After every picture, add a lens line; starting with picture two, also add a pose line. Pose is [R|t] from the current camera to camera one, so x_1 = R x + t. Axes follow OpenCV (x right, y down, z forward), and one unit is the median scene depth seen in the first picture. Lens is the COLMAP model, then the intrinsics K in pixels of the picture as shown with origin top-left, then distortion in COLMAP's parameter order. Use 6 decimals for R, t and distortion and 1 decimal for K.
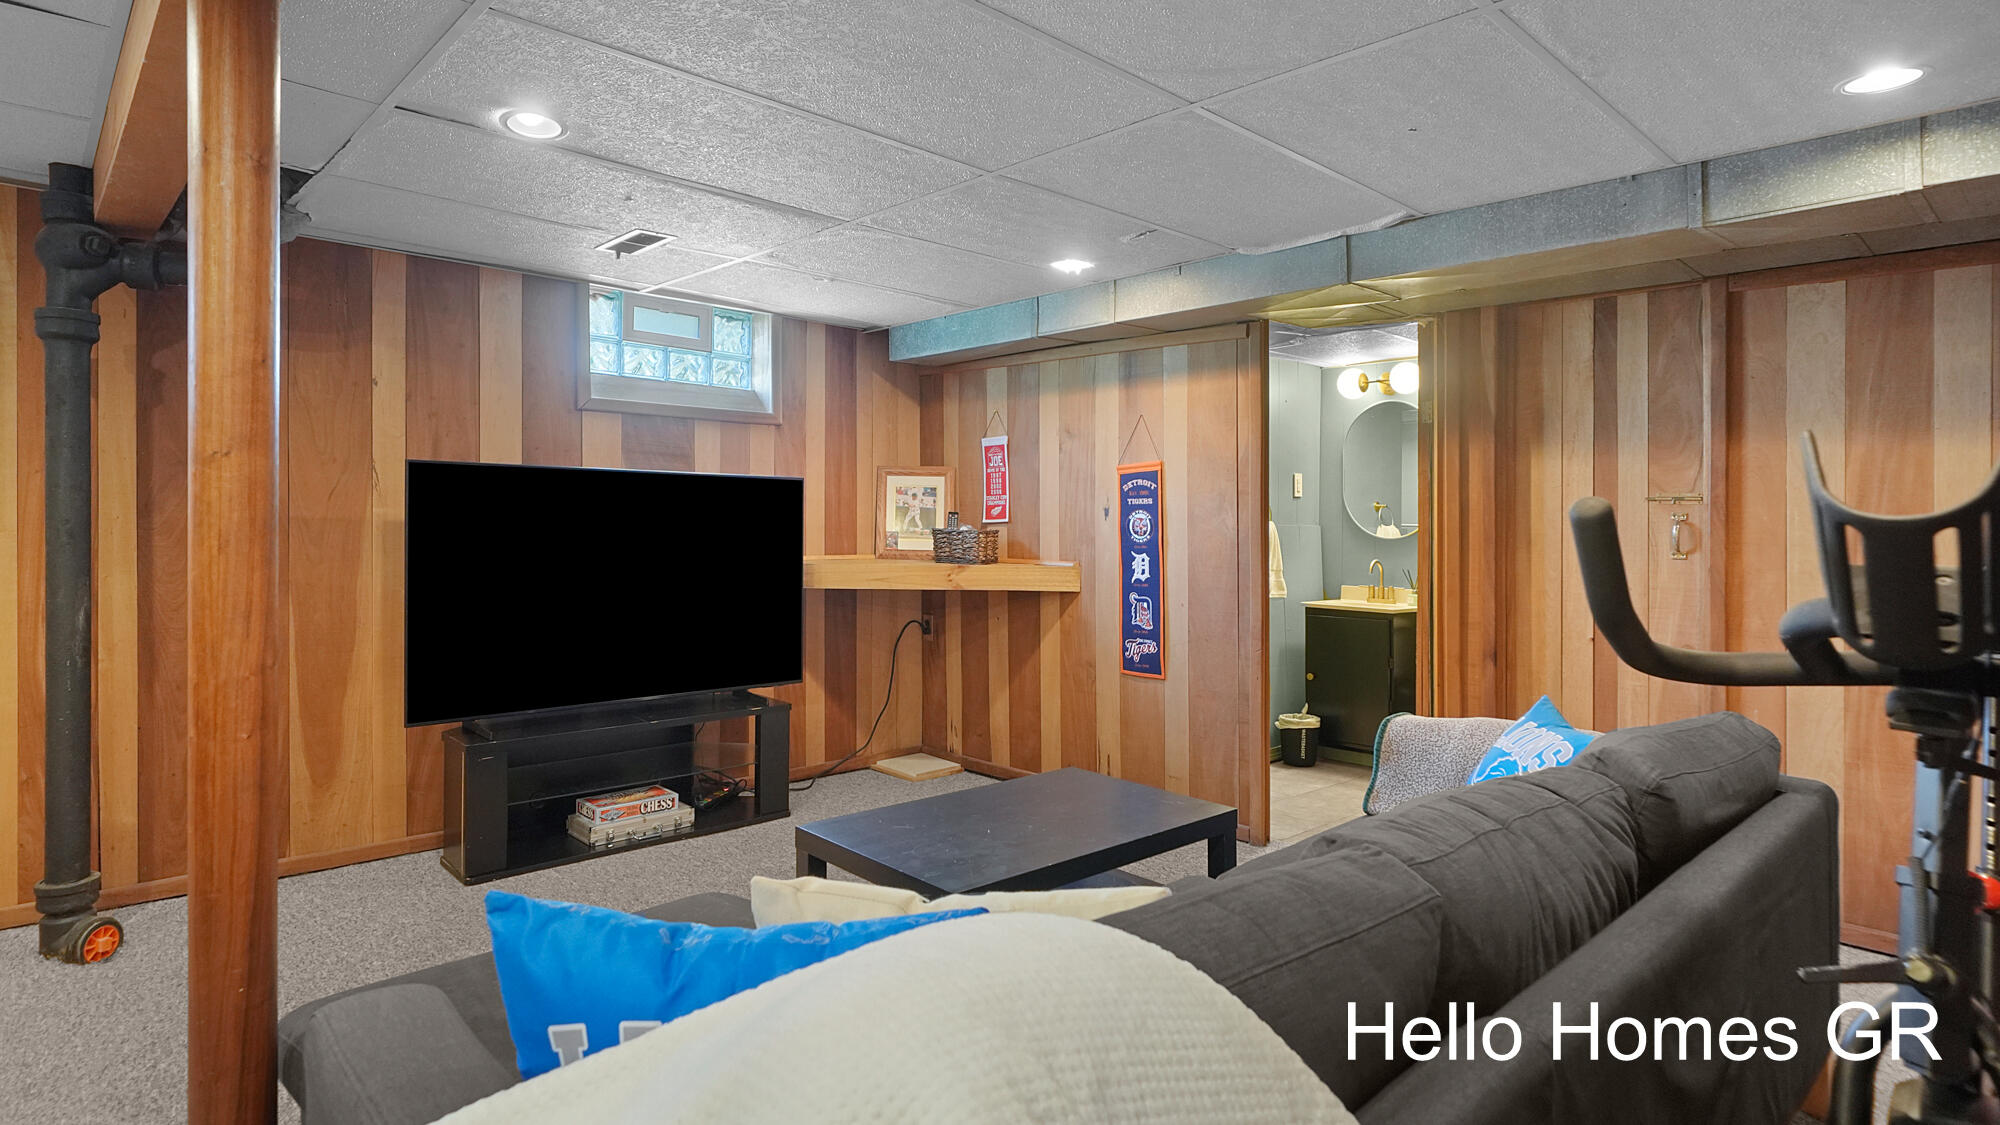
lens RADIAL K [[1038.4, 0, 982.7], [0, 1038.4, 516.6], [0, 0, 1]] dist [-0.004251, -0.000230]
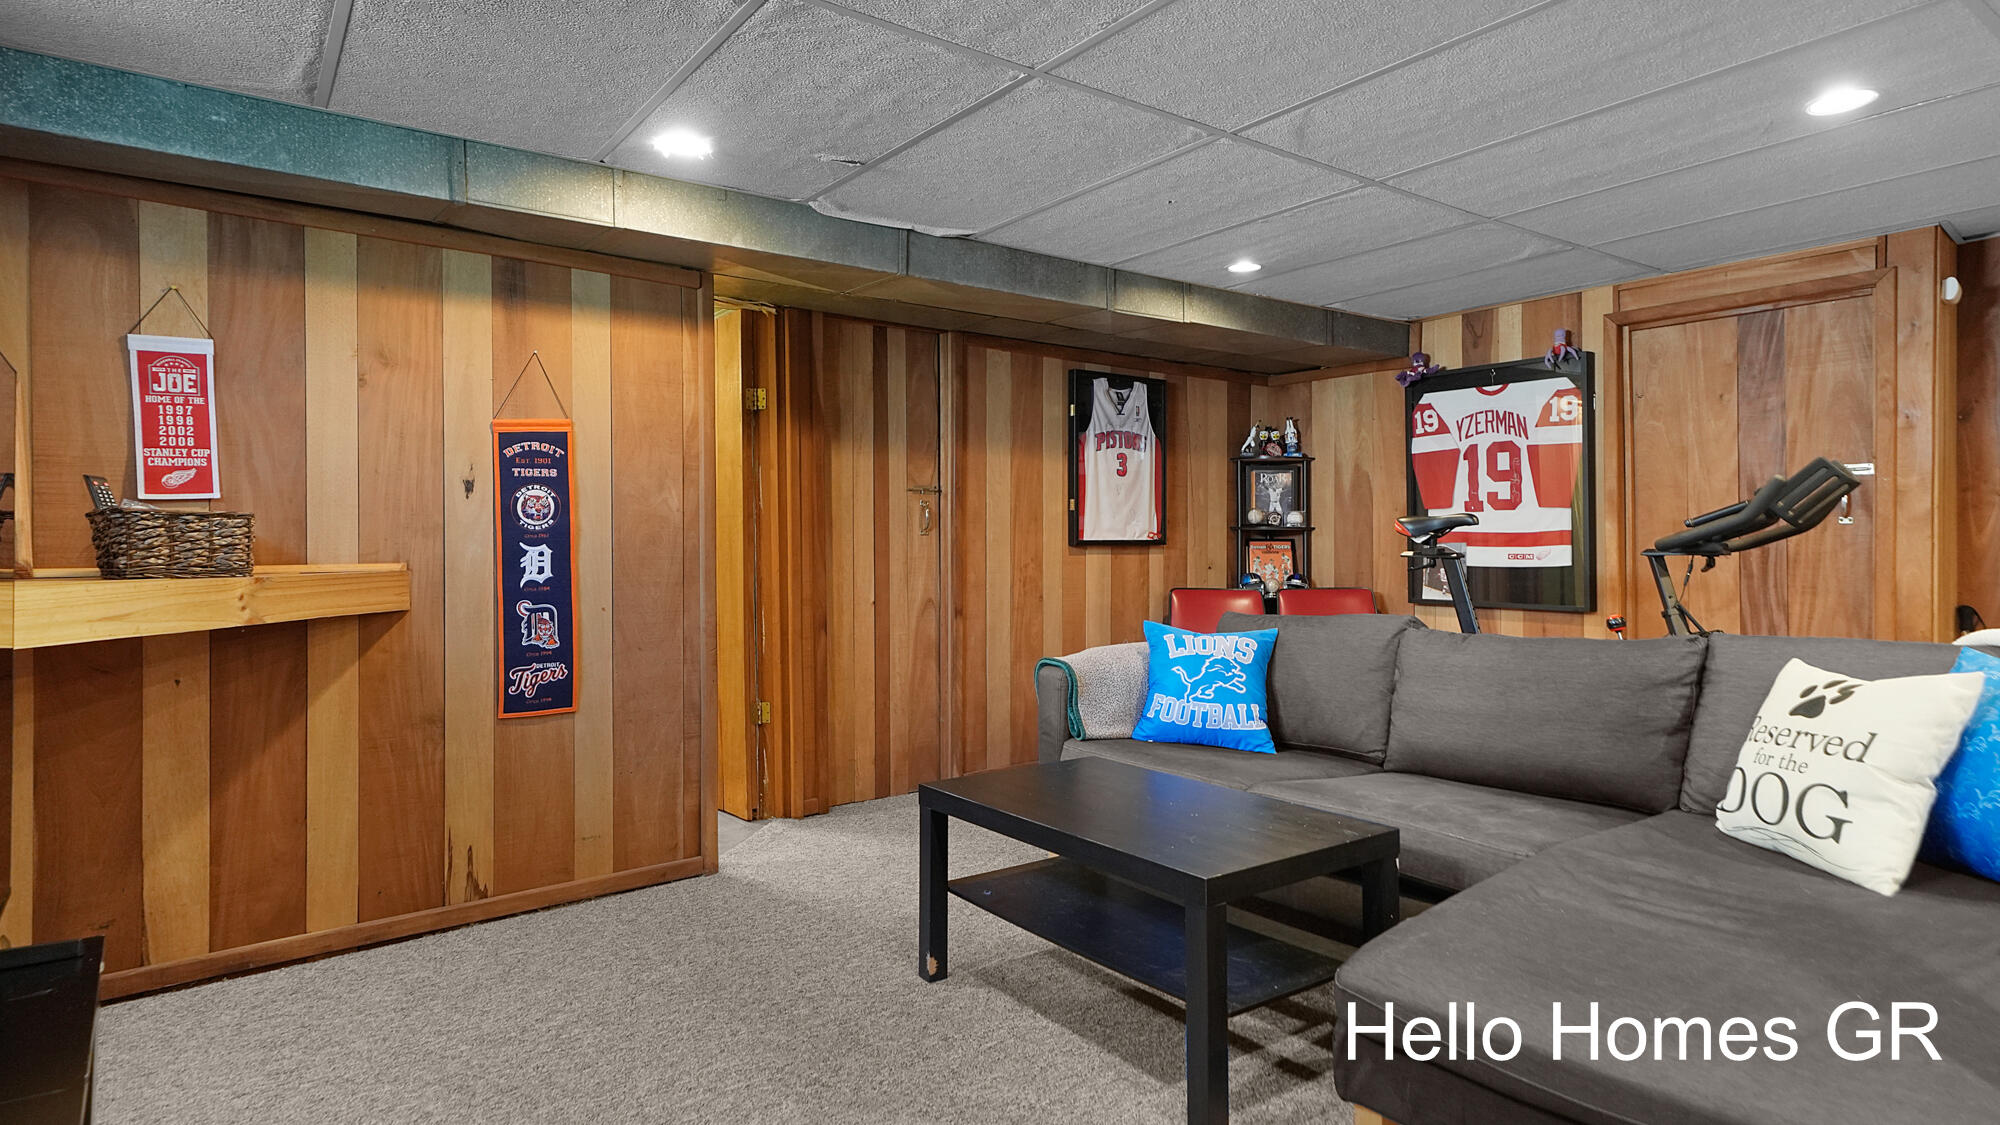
lens RADIAL K [[1094.2, 0, 991.3], [0, 1094.2, 511.8], [0, 0, 1]] dist [0.015646, -0.000383]
pose [[0.110240, 0.012249, 0.993829, -0.564507], [0.005742, 0.999900, -0.012961, 0.024061], [-0.993888, 0.007136, 0.110159, 0.599676]]
